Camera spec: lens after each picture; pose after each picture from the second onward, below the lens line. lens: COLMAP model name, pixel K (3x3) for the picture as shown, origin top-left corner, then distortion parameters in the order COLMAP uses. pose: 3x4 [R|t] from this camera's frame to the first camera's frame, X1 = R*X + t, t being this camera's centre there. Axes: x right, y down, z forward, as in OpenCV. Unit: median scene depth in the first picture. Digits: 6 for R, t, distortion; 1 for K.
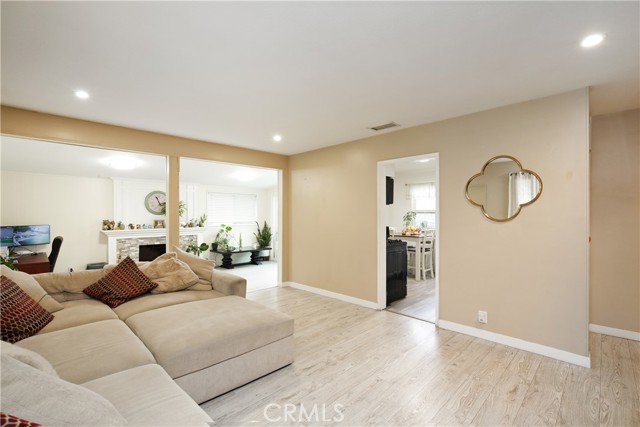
lens RADIAL K [[300.7, 0, 320.7], [0, 300.7, 216.1], [0, 0, 1]] dist [-0.022604, 0.000765]
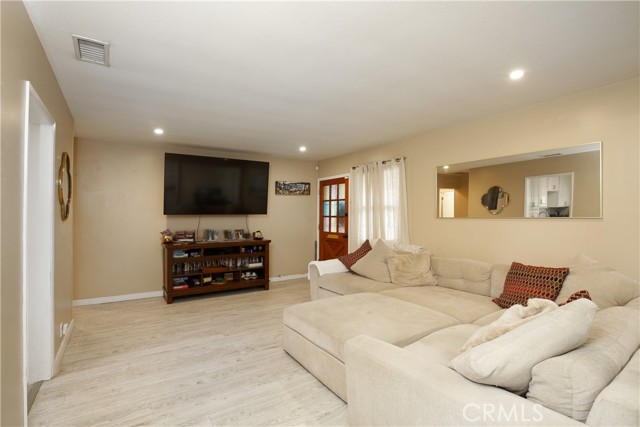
lens RADIAL K [[300.7, 0, 321.5], [0, 300.7, 209.1], [0, 0, 1]] dist [-0.022604, 0.000765]
pose [[-0.983385, 0.003026, 0.181504, -0.545508], [0.001991, 0.999981, -0.005883, 0.000553], [-0.181519, -0.005423, -0.983373, 2.664322]]
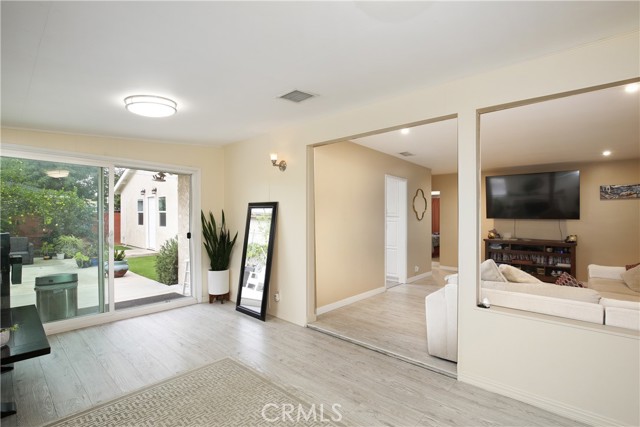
lens RADIAL K [[300.7, 0, 321.0], [0, 300.7, 216.7], [0, 0, 1]] dist [-0.022604, 0.000765]
pose [[-0.049626, 0.000562, 0.998768, -1.558861], [-0.005406, 0.999985, -0.000831, 0.012479], [-0.998753, -0.005440, -0.049623, 2.674378]]
